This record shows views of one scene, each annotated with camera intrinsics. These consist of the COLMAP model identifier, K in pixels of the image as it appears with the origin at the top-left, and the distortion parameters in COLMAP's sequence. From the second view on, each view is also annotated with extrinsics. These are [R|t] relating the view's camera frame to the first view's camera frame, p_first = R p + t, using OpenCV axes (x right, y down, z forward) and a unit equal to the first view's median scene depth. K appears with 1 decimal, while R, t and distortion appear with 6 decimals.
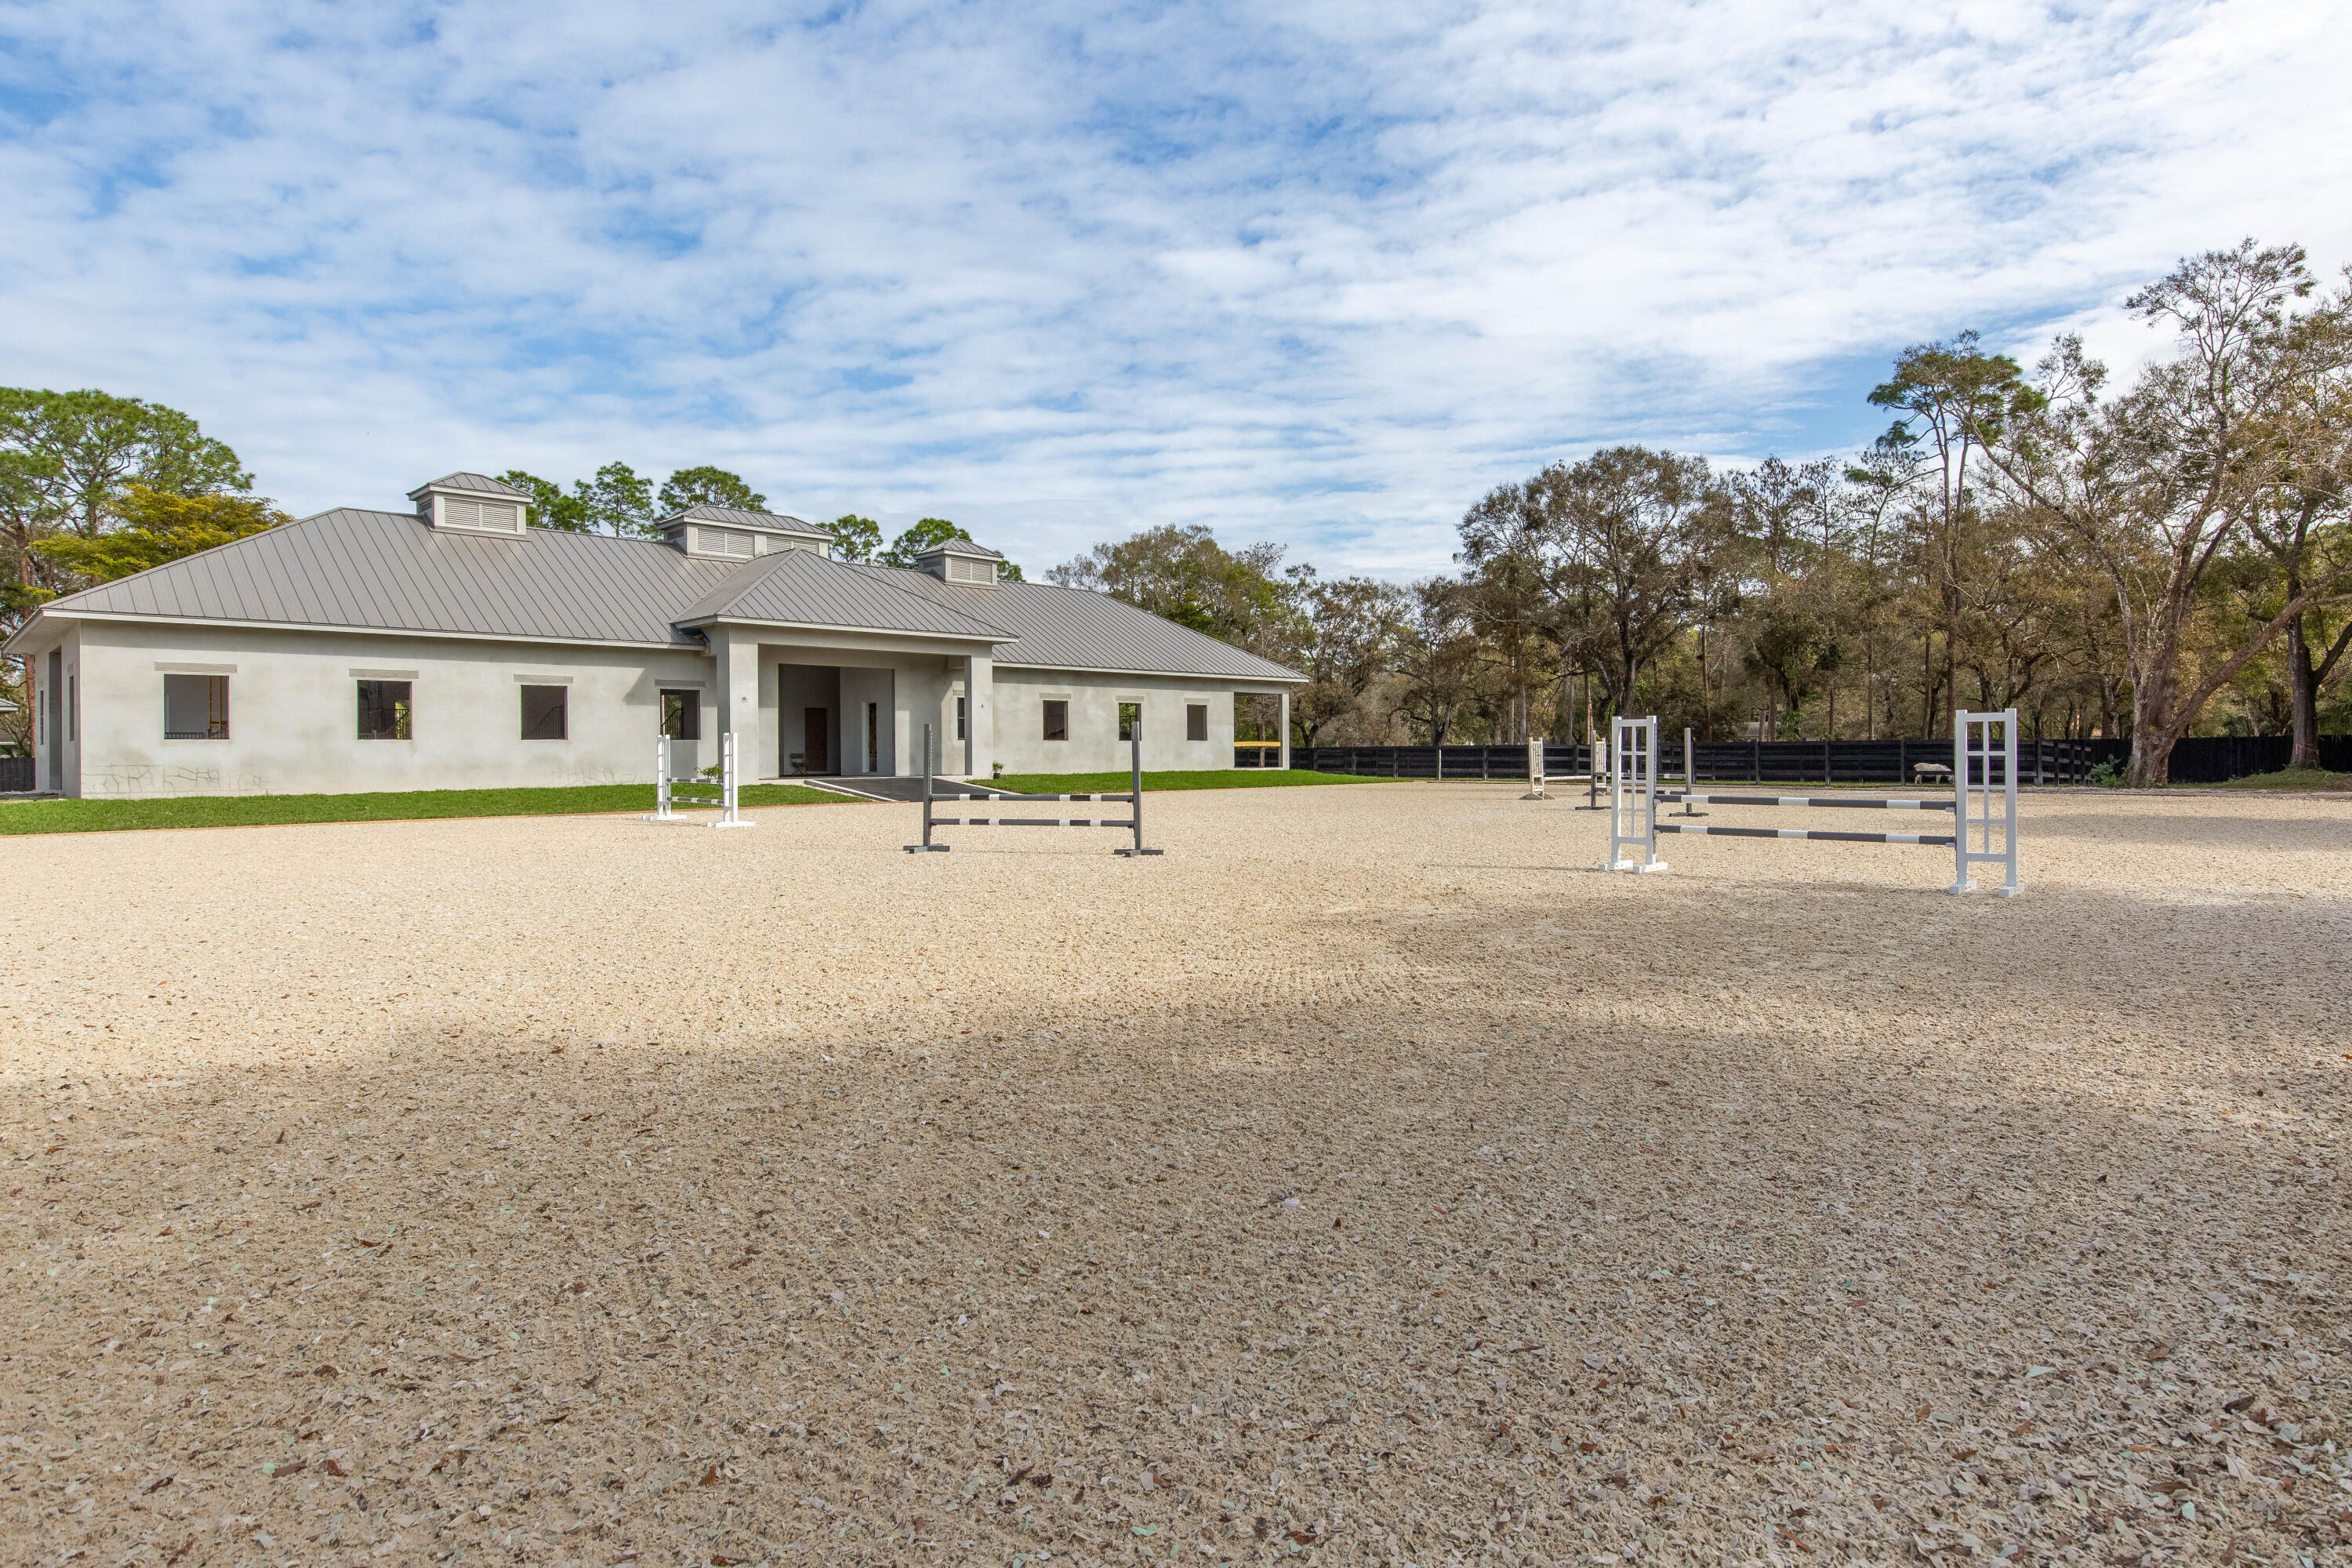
lens RADIAL K [[1302.4, 0, 1176.0], [0, 1302.4, 784.0], [0, 0, 1]] dist [0.002393, -0.000072]
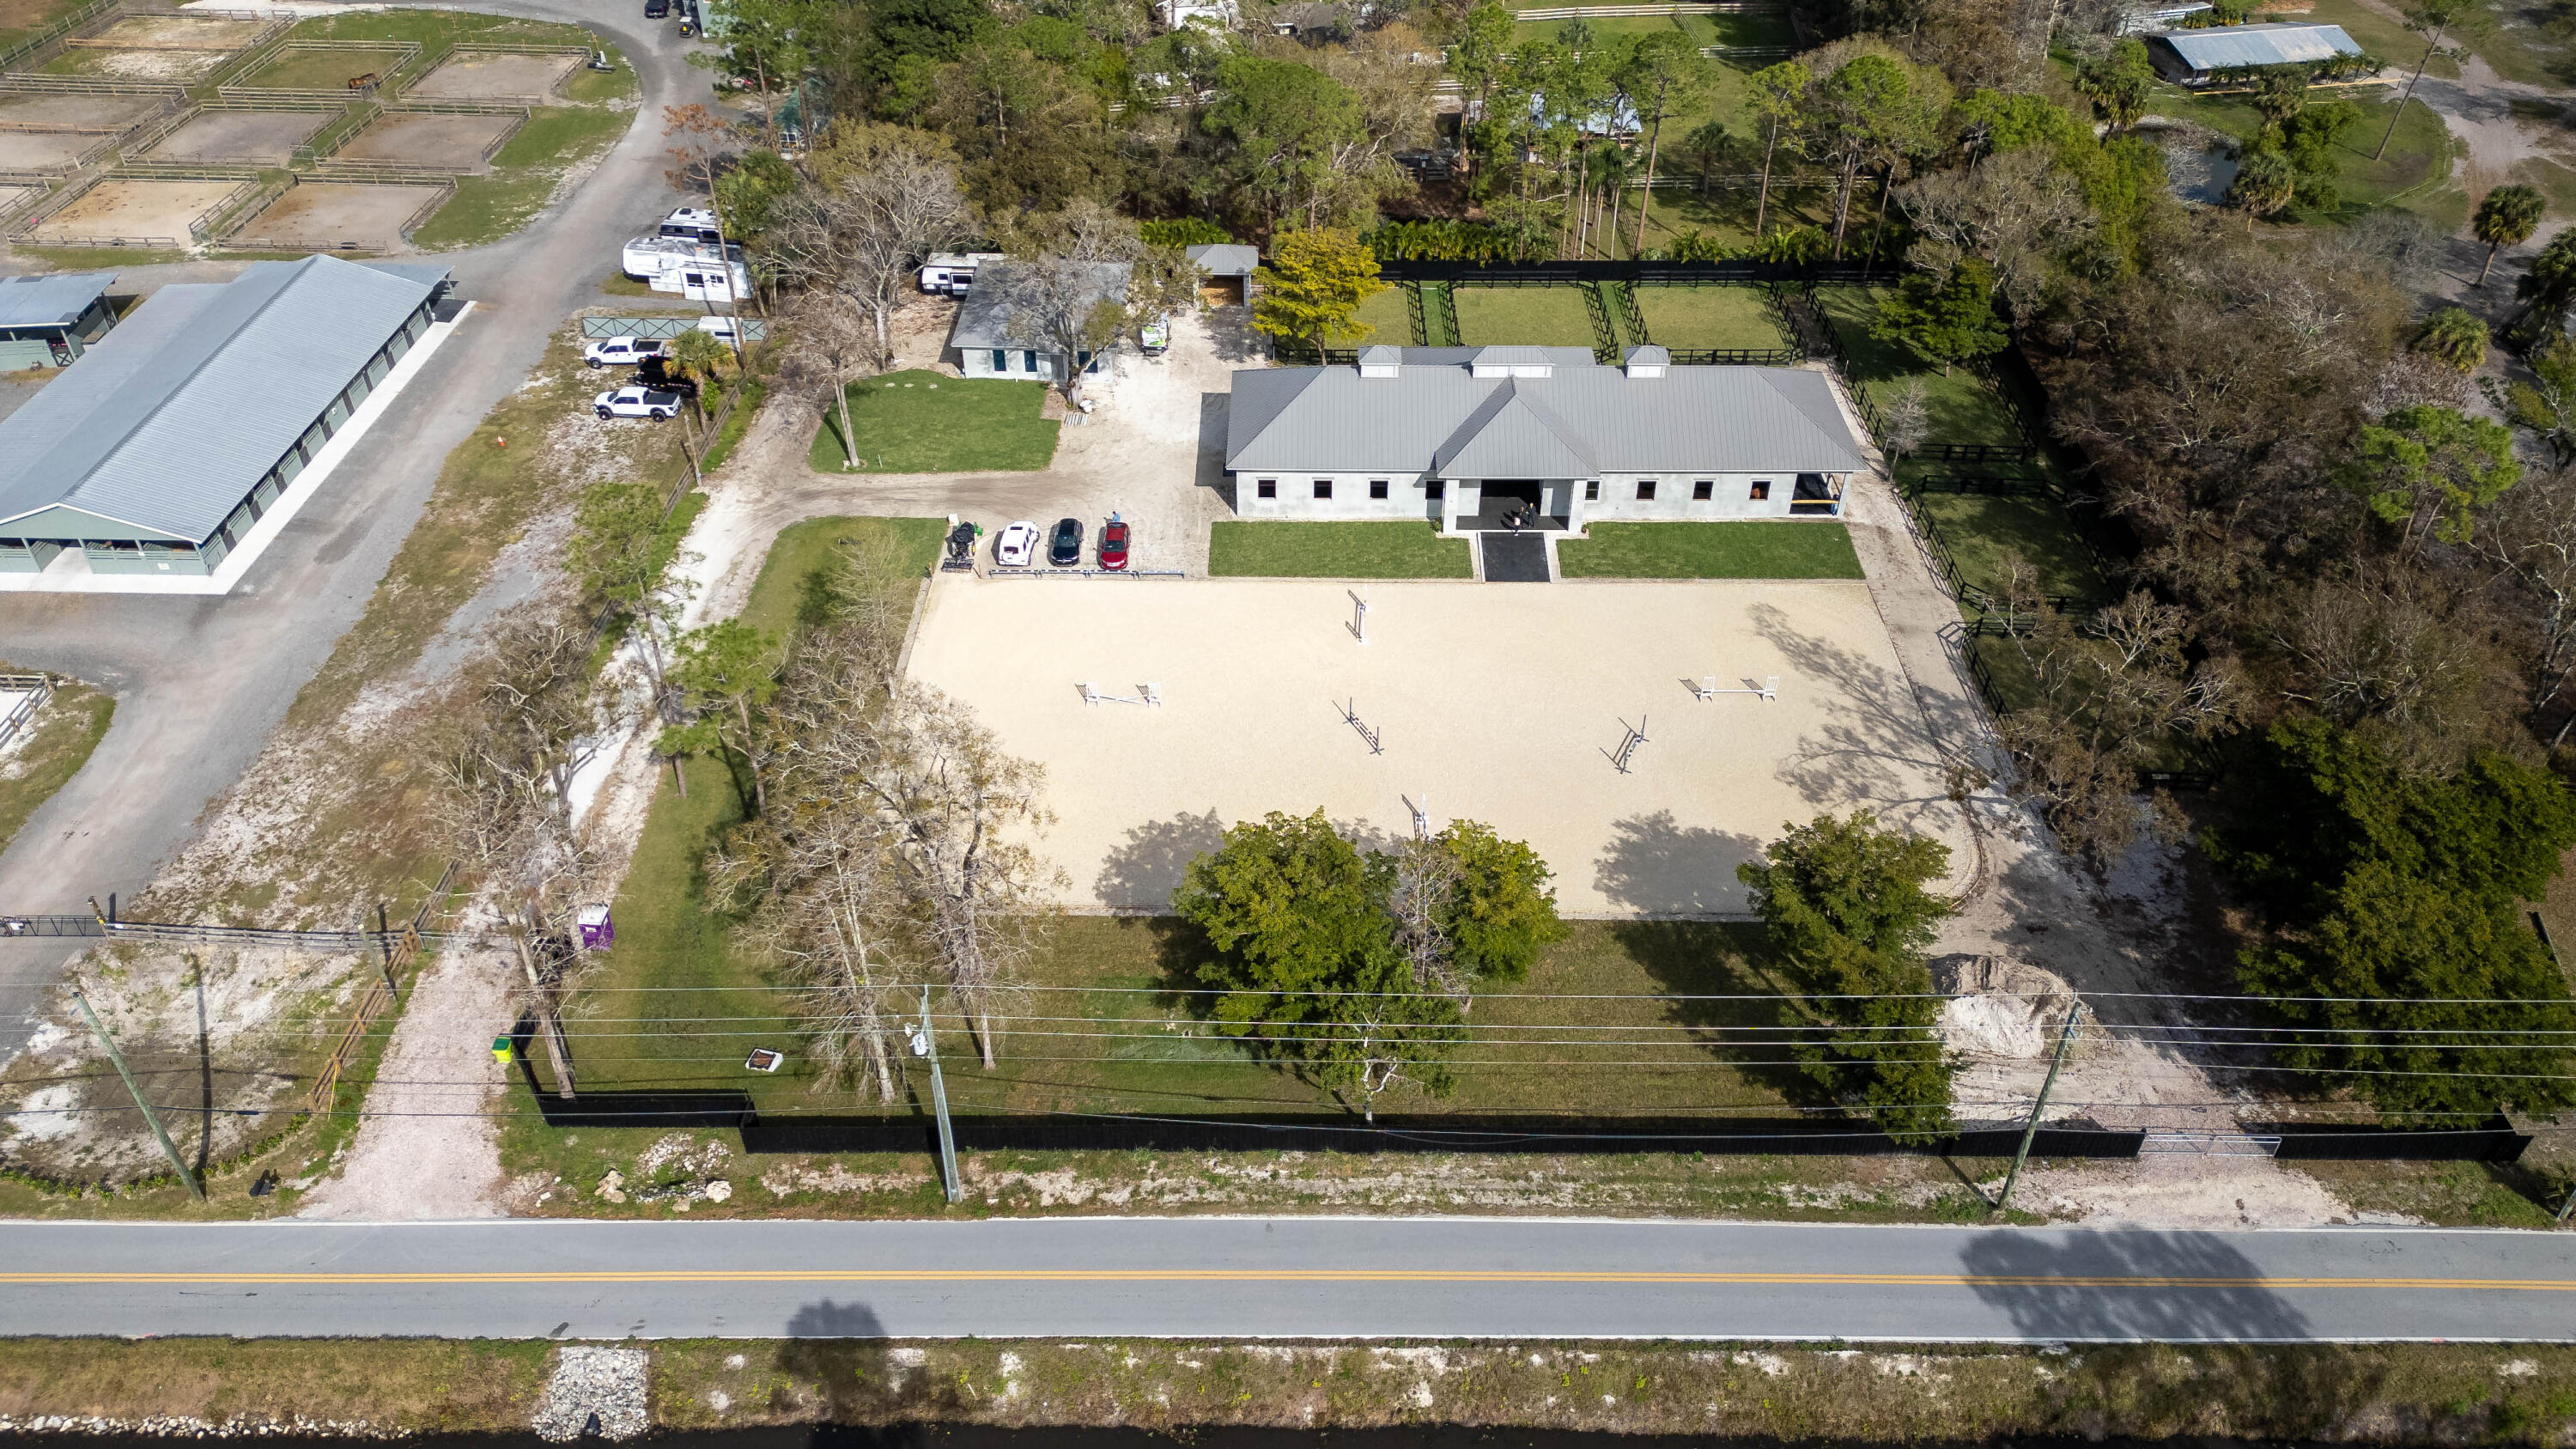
lens RADIAL K [[1813.4, 0, 1294.1], [0, 1813.4, 715.8], [0, 0, 1]] dist [0.086630, -0.093903]
pose [[0.709232, 0.442416, -0.548870, 0.665186], [-0.022077, 0.792123, 0.609962, -0.815845], [0.704629, -0.420487, 0.571566, -0.563510]]
